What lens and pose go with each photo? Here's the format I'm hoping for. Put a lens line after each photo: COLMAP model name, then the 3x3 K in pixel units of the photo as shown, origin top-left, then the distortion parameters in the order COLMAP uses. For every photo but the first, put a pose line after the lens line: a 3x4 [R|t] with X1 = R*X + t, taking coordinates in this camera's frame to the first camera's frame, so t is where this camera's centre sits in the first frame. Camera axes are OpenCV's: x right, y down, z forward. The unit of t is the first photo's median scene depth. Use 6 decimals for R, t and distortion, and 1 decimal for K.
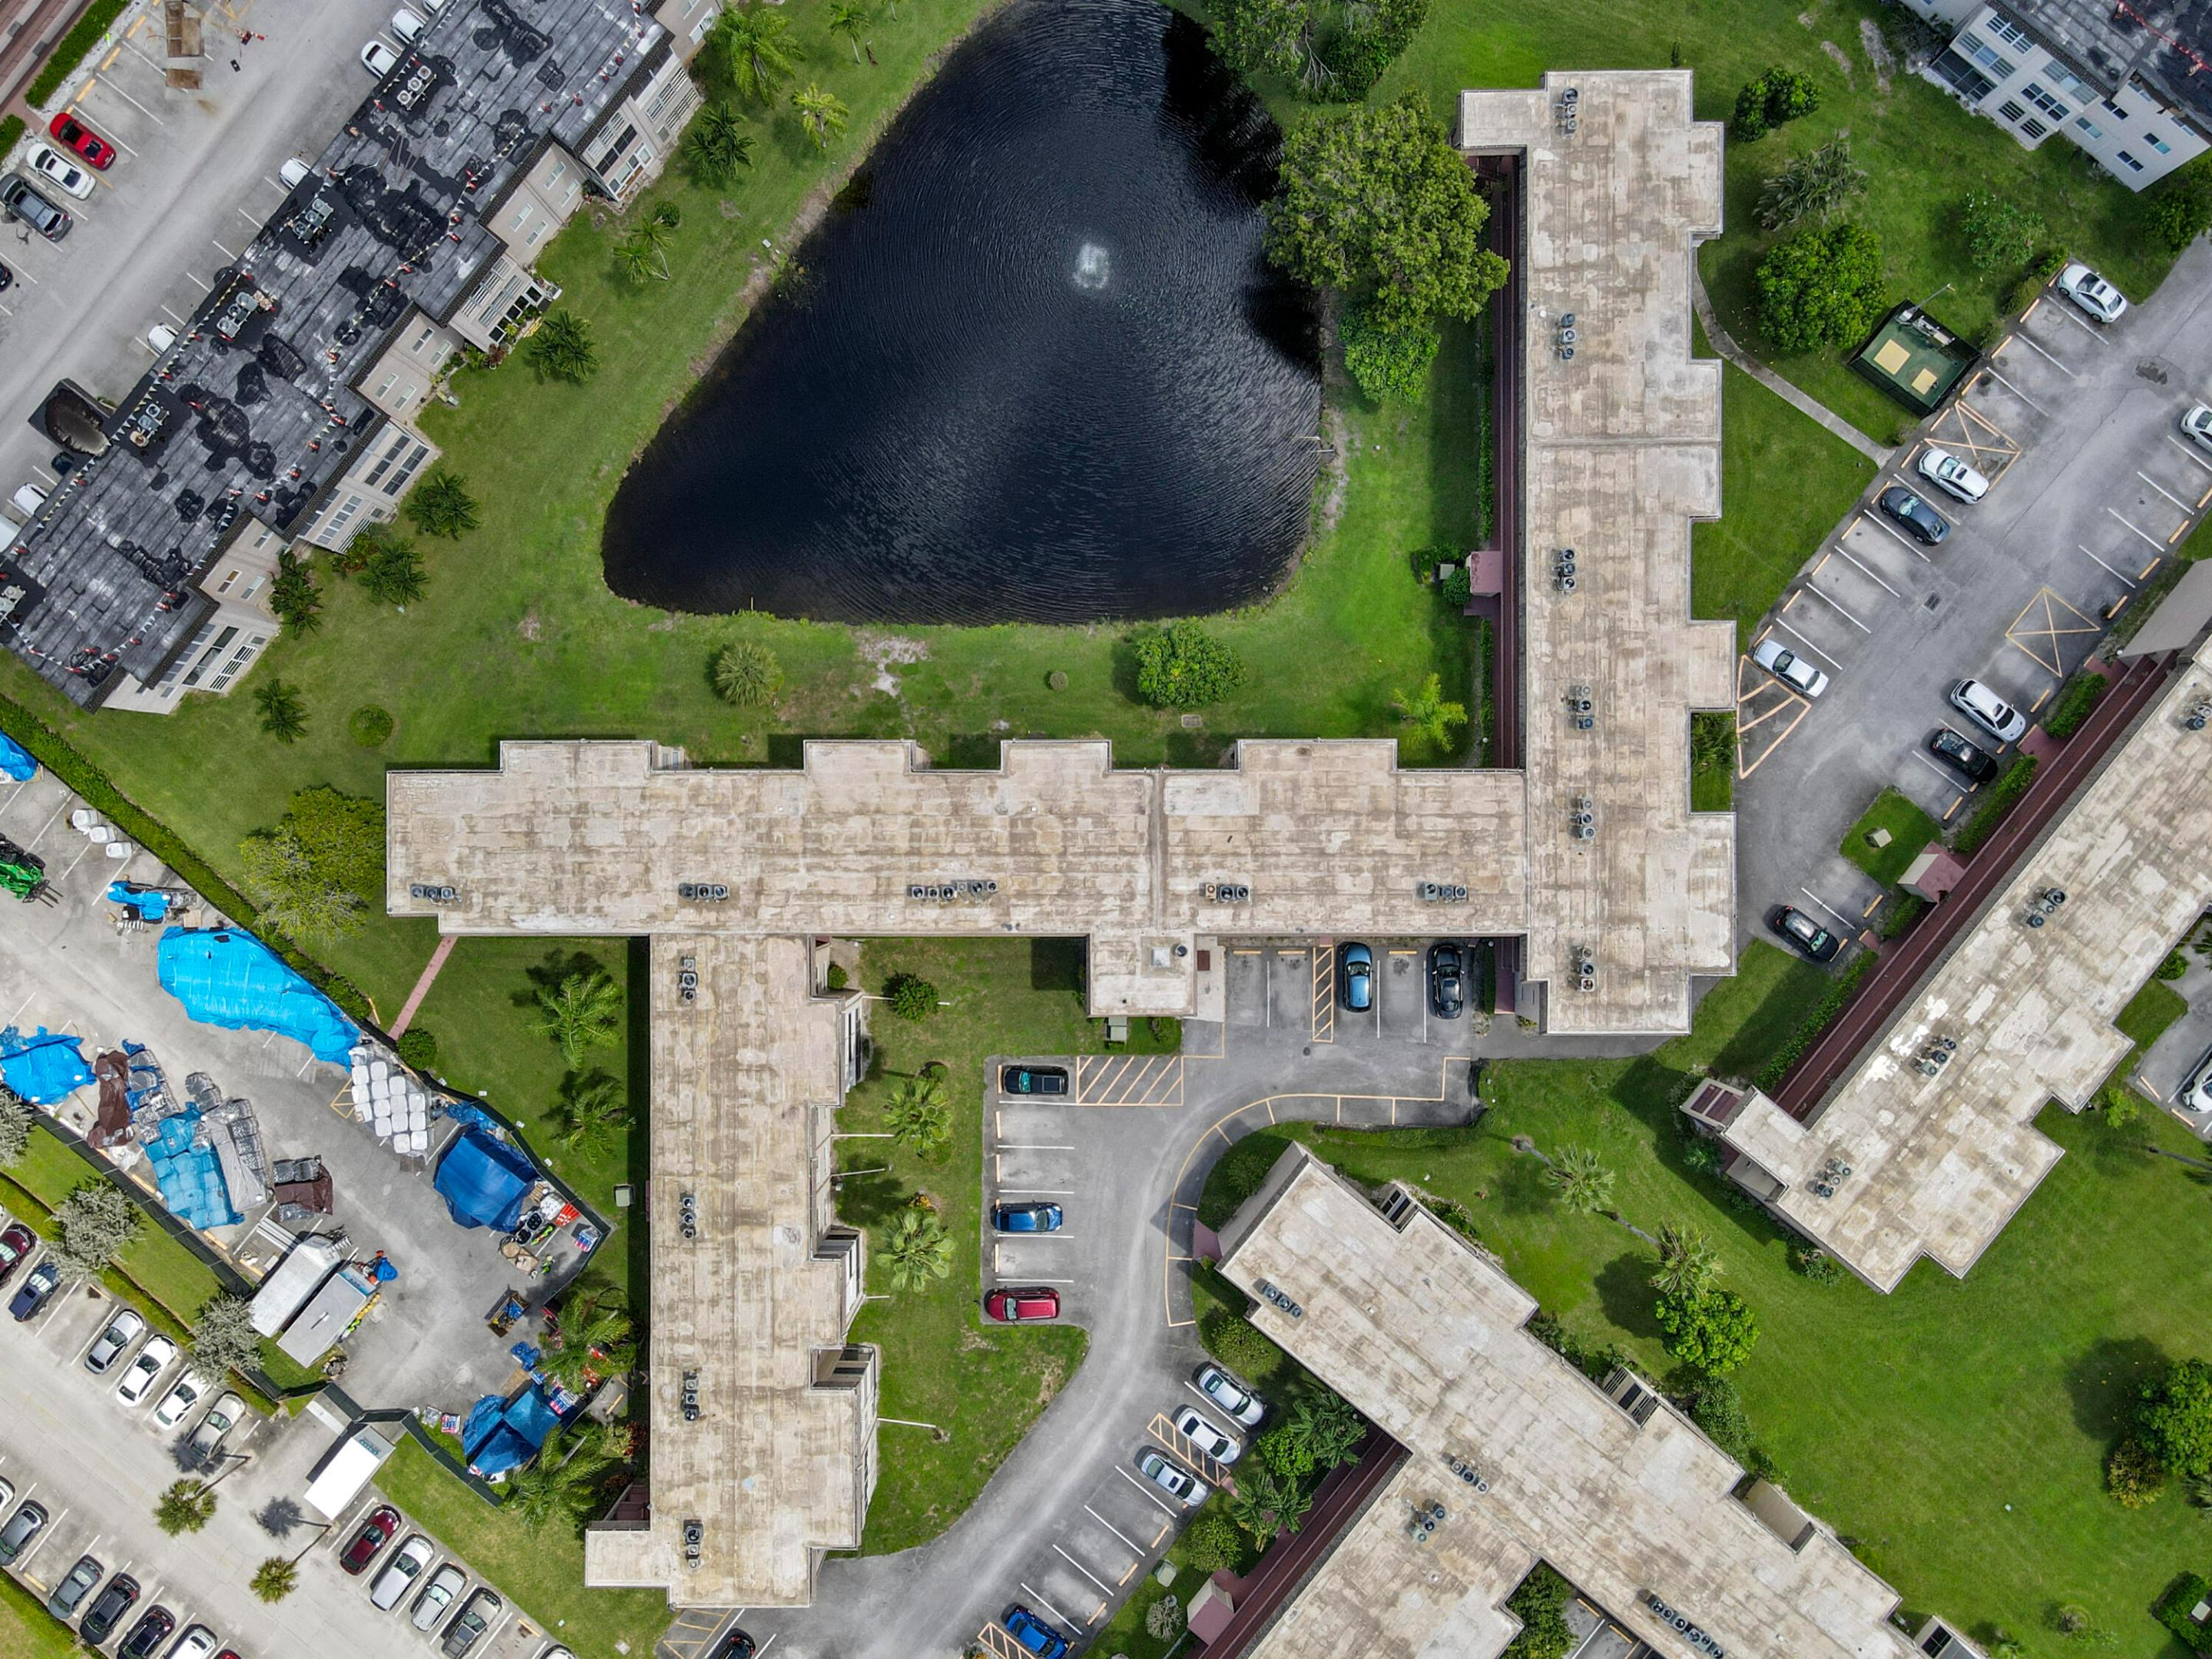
lens RADIAL K [[1666.4, 0, 1096.3], [0, 1666.4, 790.6], [0, 0, 1]] dist [0.024098, 0.005151]
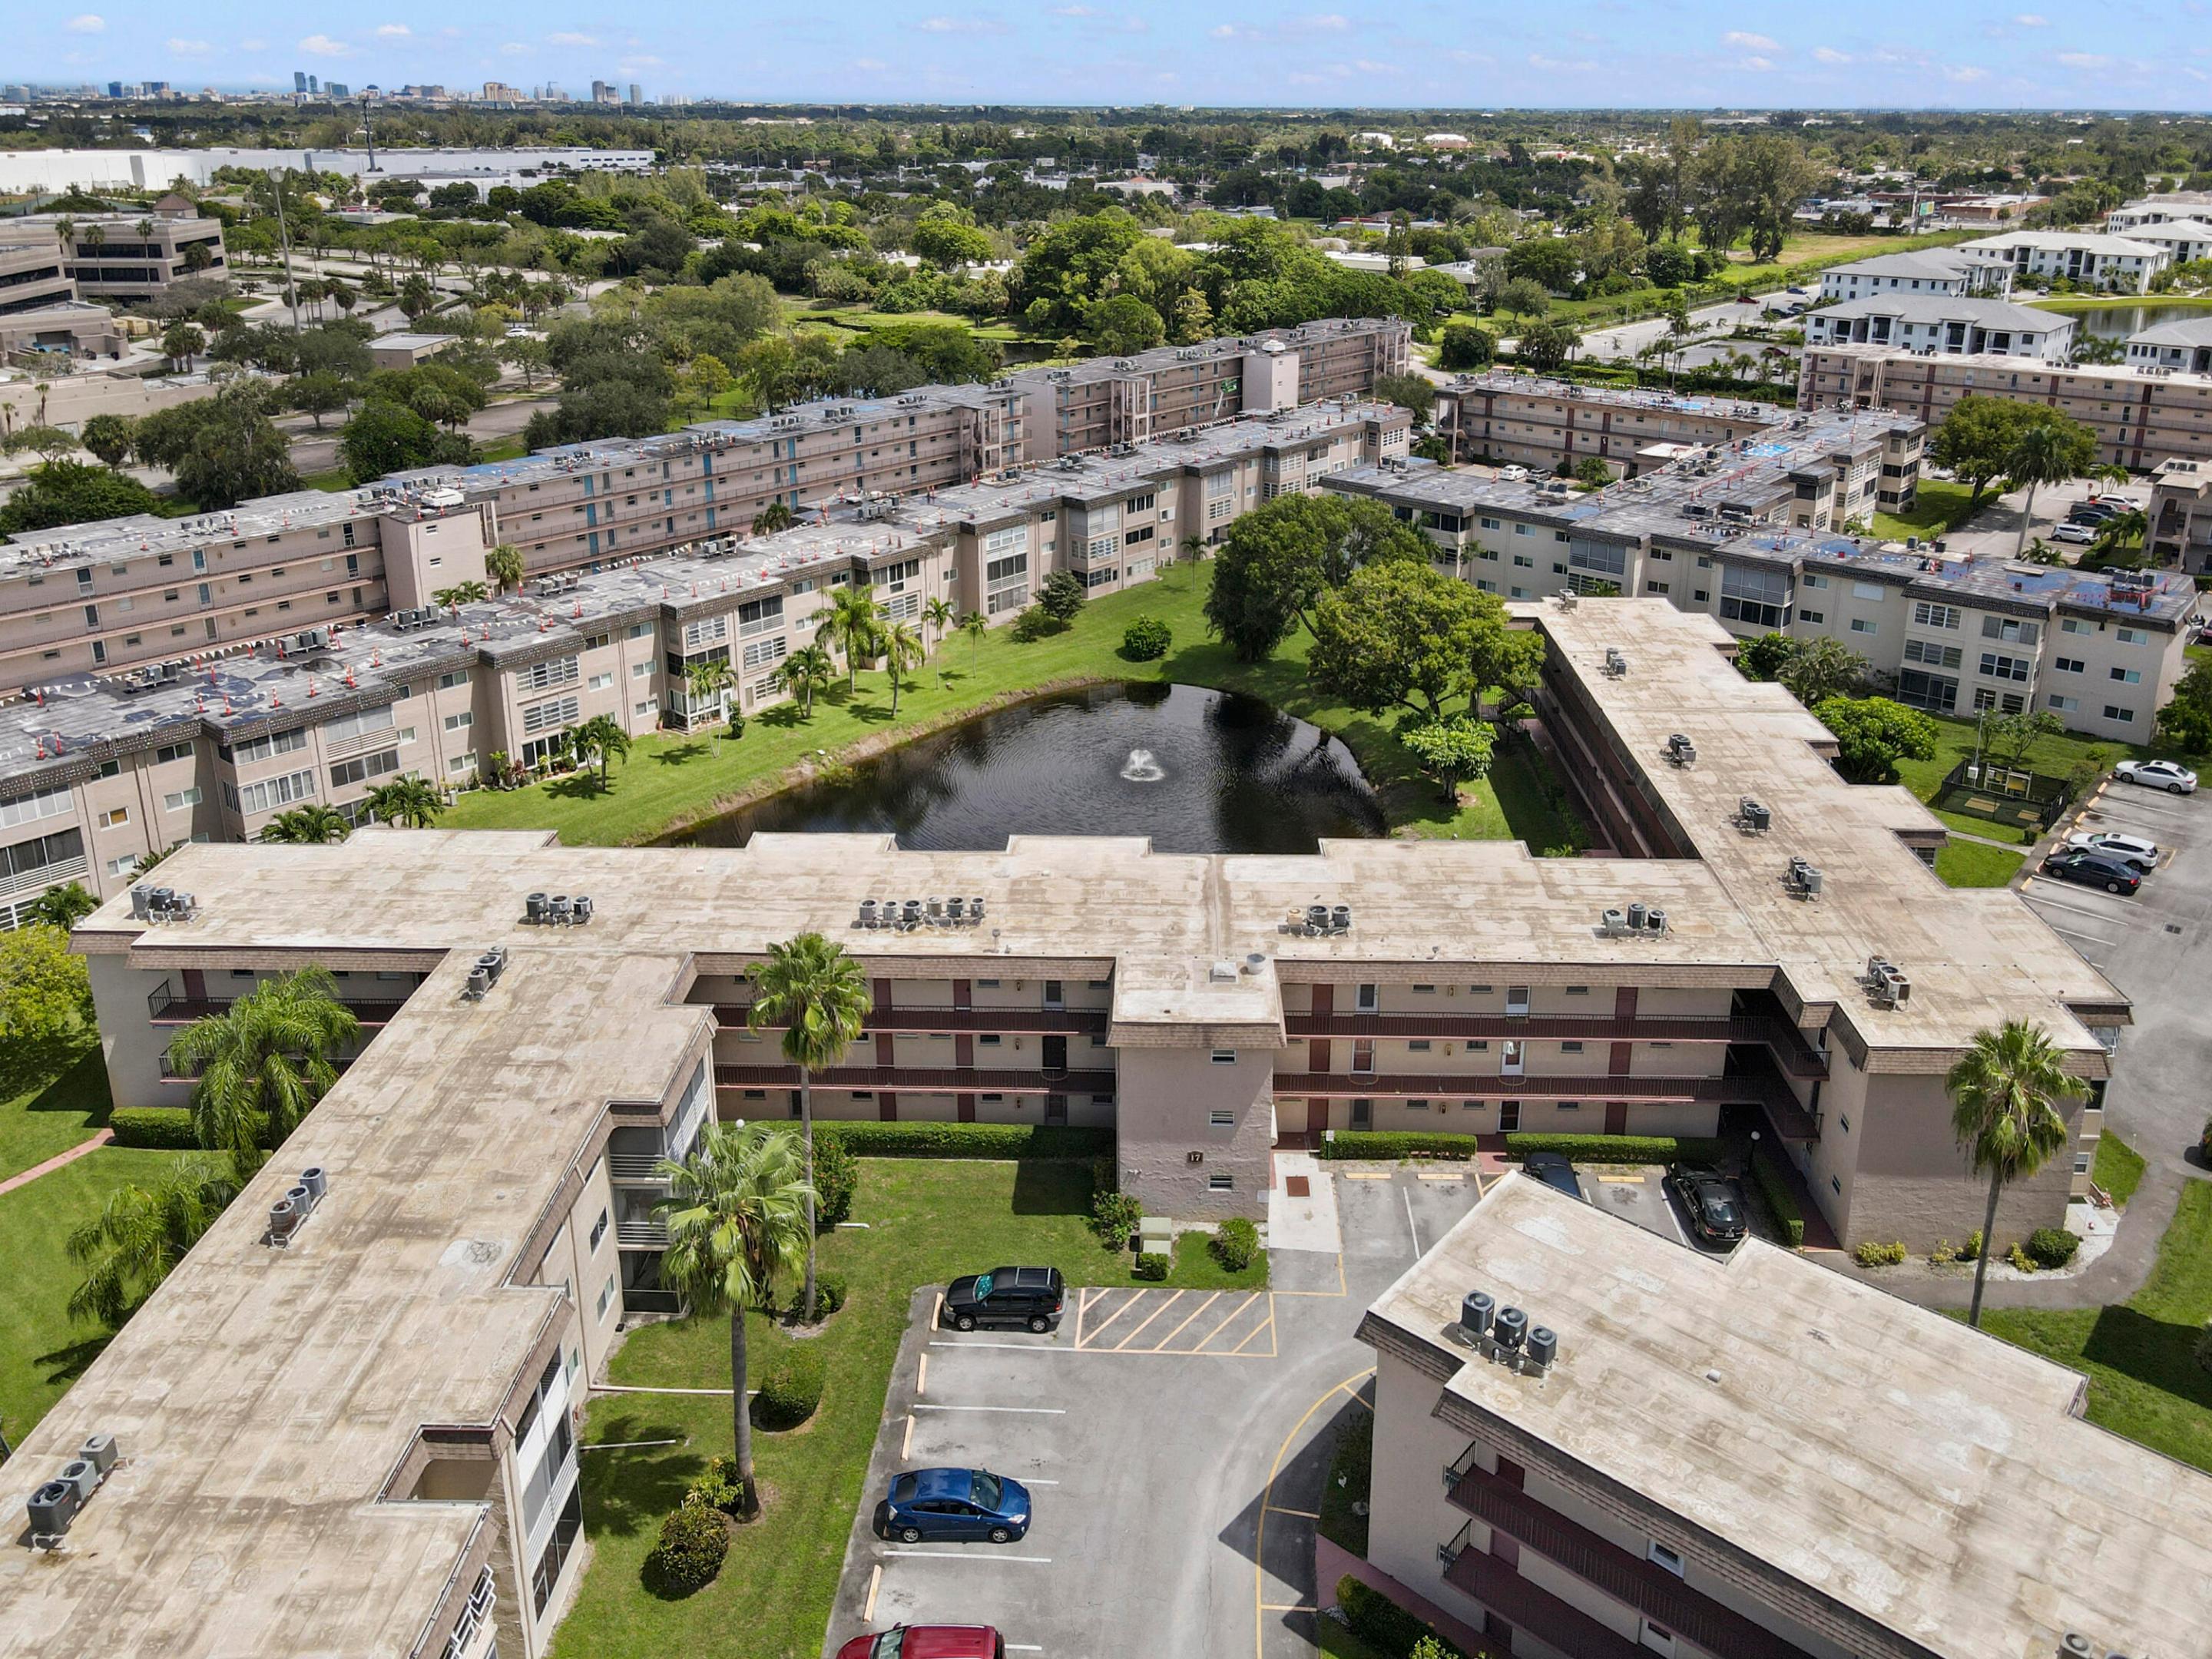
lens RADIAL K [[1666.4, 0, 1156.8], [0, 1666.4, 636.1], [0, 0, 1]] dist [0.024098, 0.005151]
pose [[0.999821, 0.015625, -0.010672, 0.017485], [-0.015059, 0.315609, -0.948770, 0.670661], [-0.011457, 0.948761, 0.315788, 0.668715]]
